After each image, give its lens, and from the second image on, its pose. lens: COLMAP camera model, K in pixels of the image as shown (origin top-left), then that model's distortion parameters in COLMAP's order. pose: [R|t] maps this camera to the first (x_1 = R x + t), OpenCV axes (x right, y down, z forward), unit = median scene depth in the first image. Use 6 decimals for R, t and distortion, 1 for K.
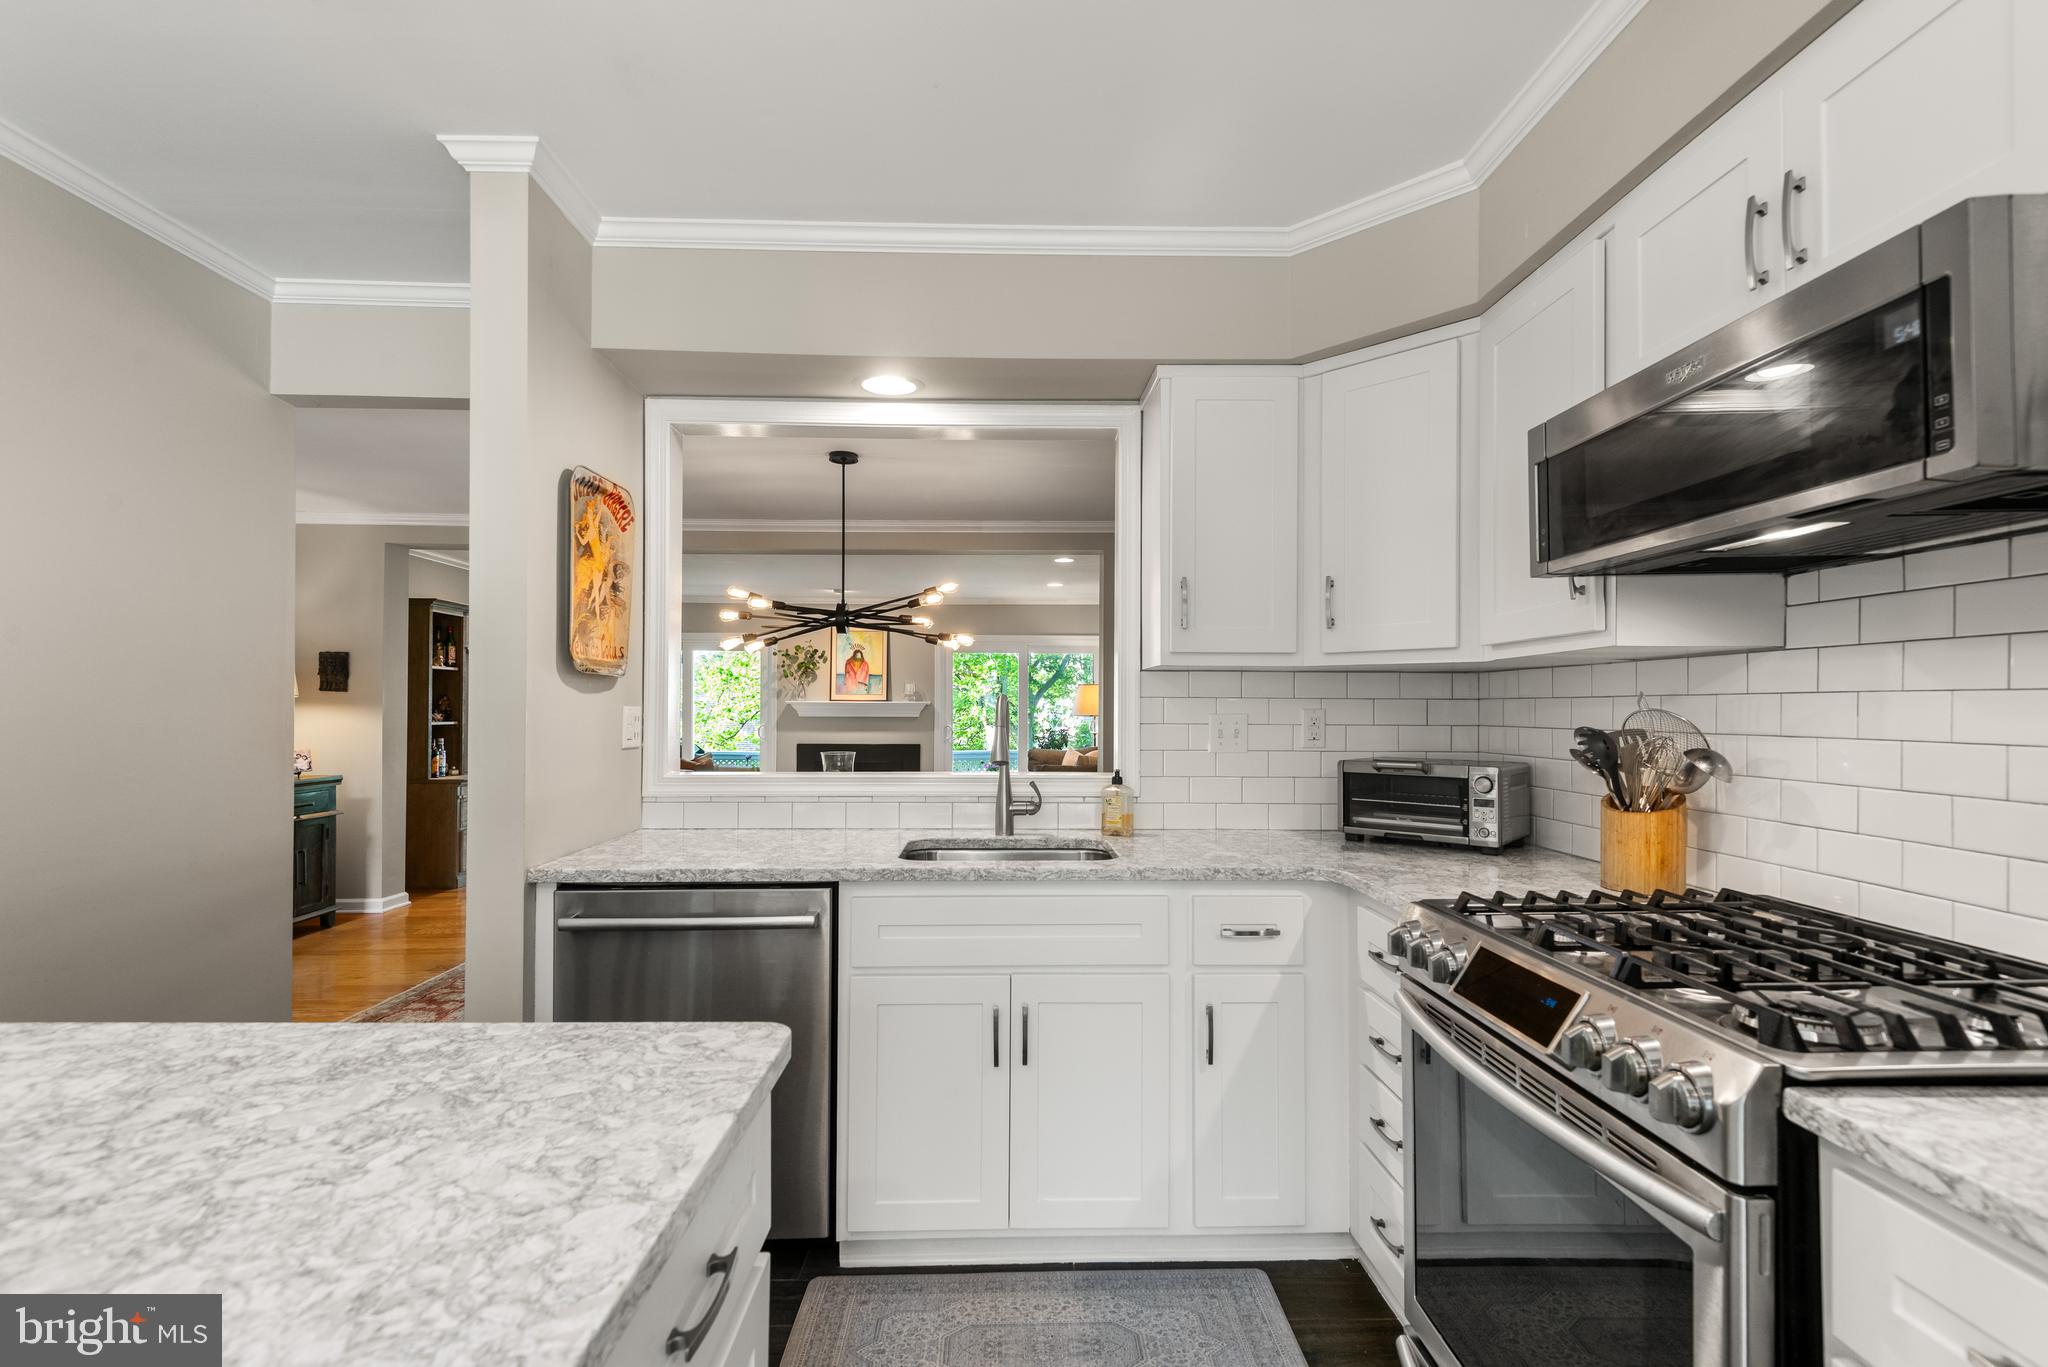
lens RADIAL K [[931.2, 0, 1030.8], [0, 931.2, 696.9], [0, 0, 1]] dist [0.026281, -0.010938]
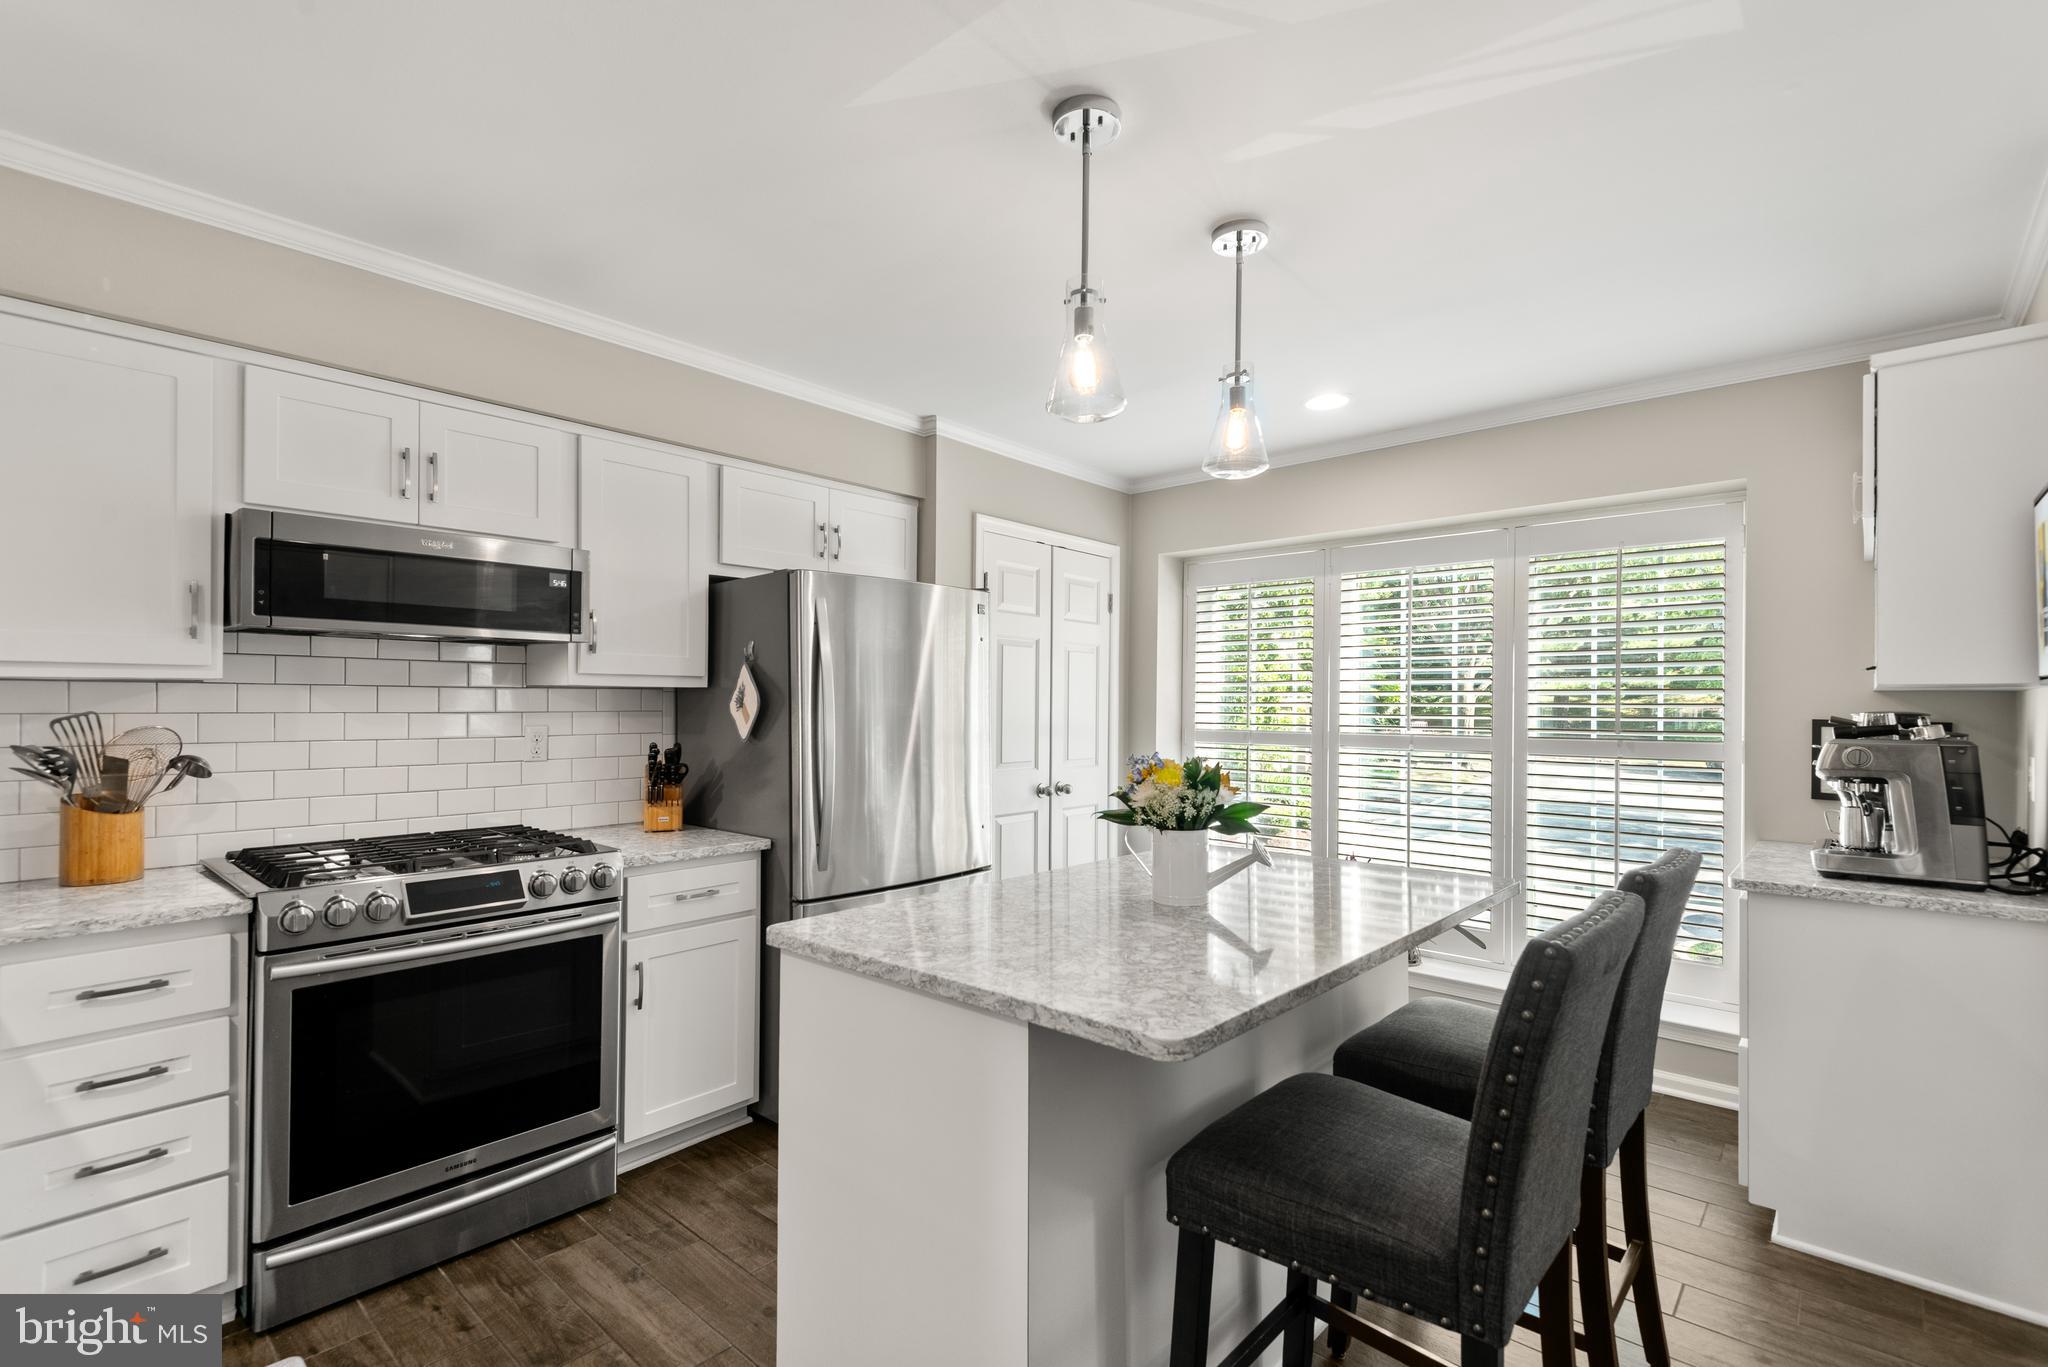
lens RADIAL K [[931.2, 0, 1017.3], [0, 931.2, 694.0], [0, 0, 1]] dist [0.026281, -0.010938]
pose [[-0.720680, 0.003755, 0.693258, -0.665540], [-0.012837, 0.999742, -0.018760, -0.013092], [-0.693149, -0.022419, -0.720446, 0.727195]]
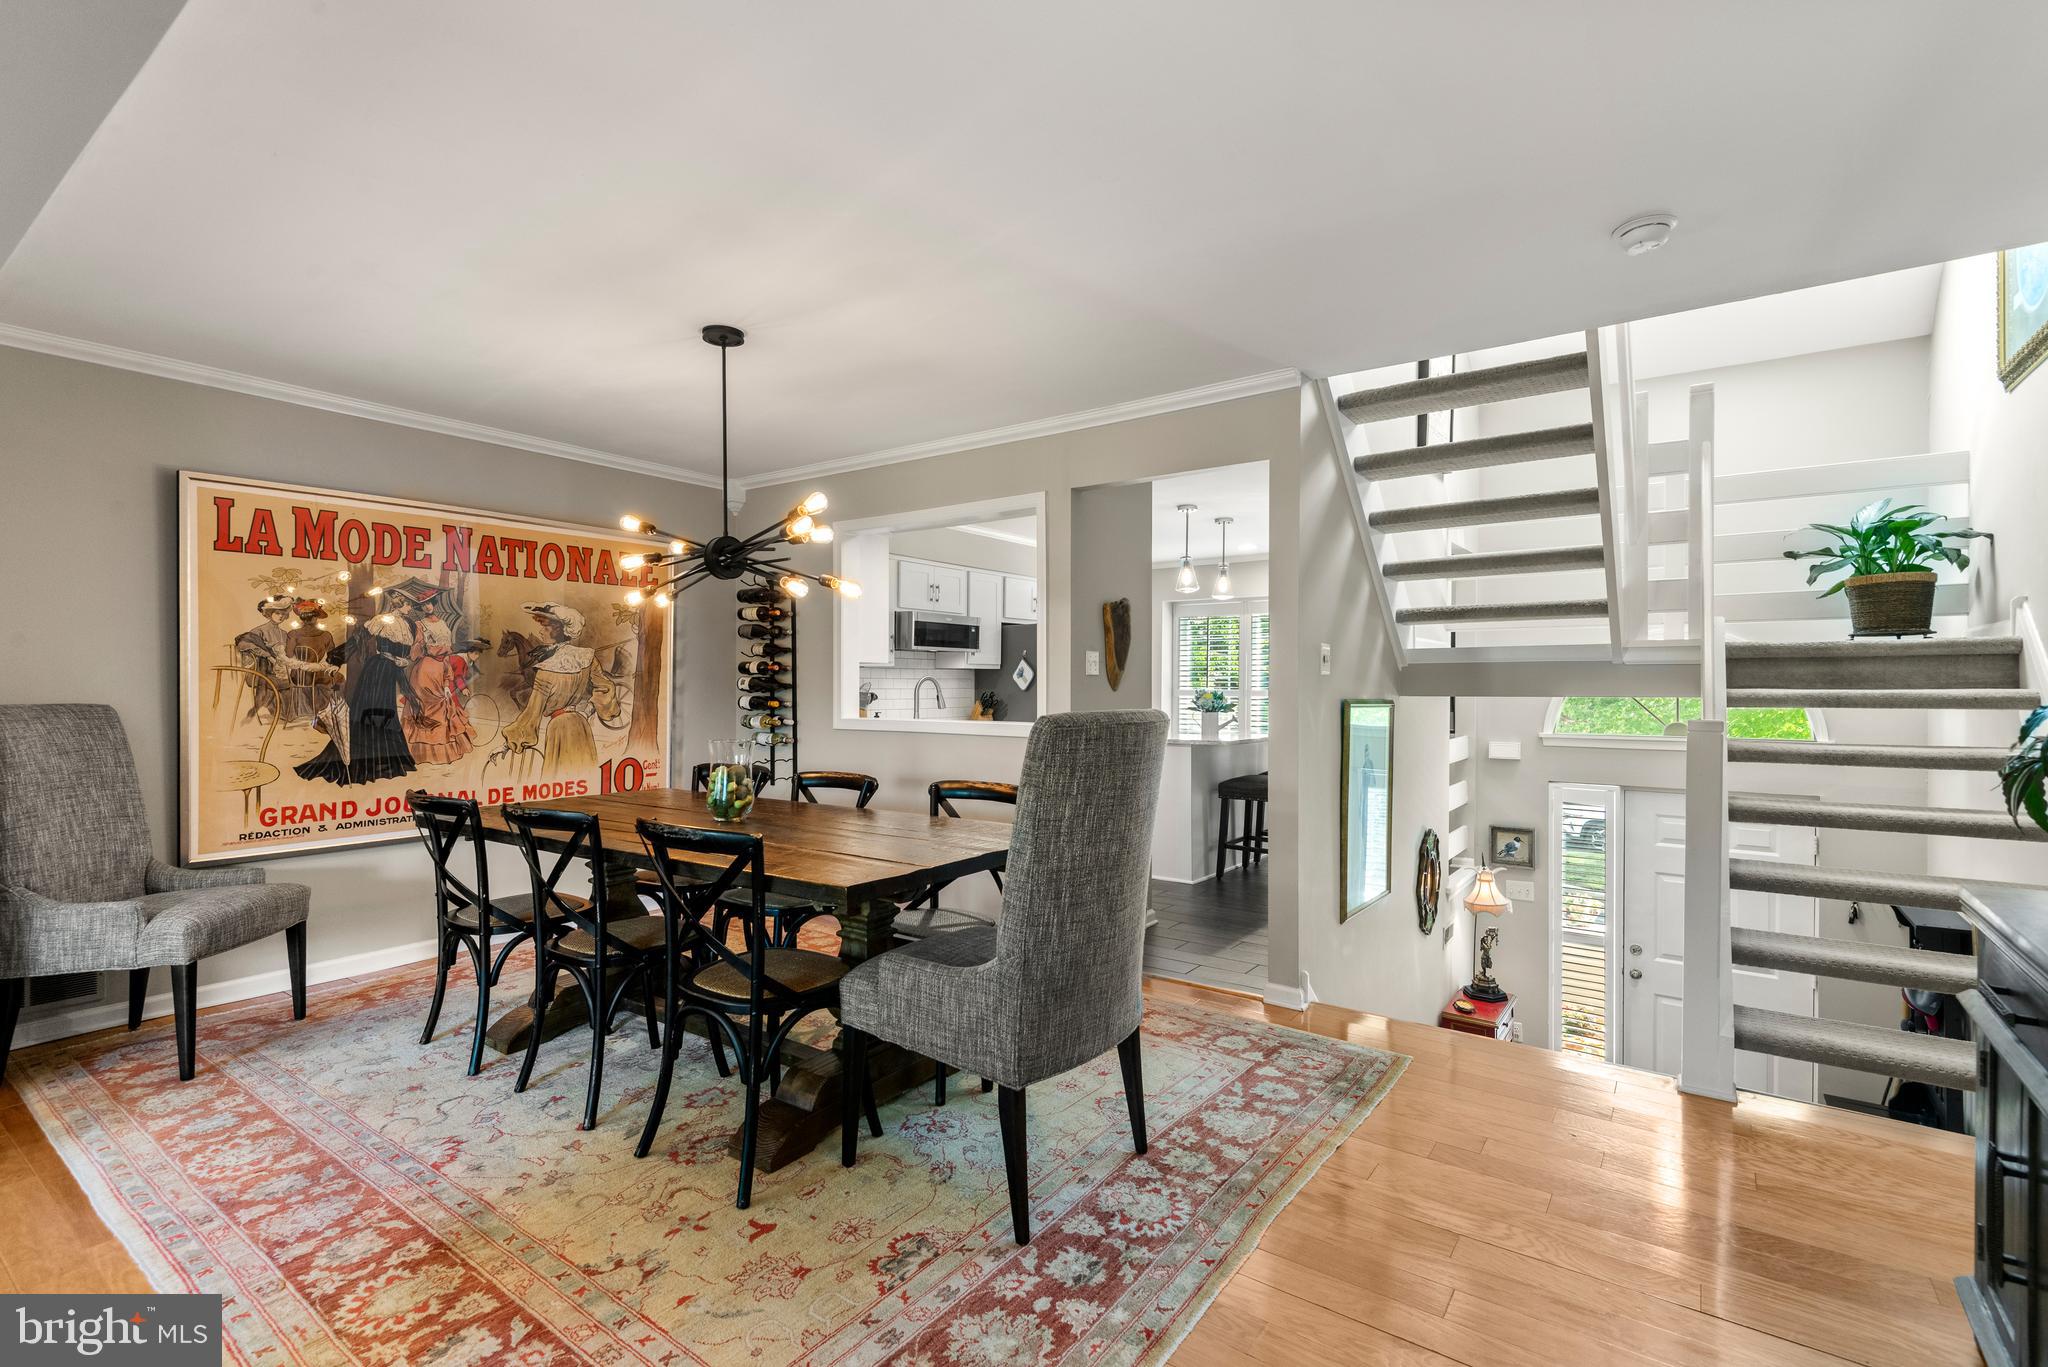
lens RADIAL K [[931.2, 0, 1021.4], [0, 931.2, 685.6], [0, 0, 1]] dist [0.026281, -0.010938]
pose [[-0.785578, -0.006064, 0.618733, -1.390229], [-0.011806, 0.999917, -0.005189, 0.027496], [-0.618650, -0.011381, -0.785584, 2.381492]]
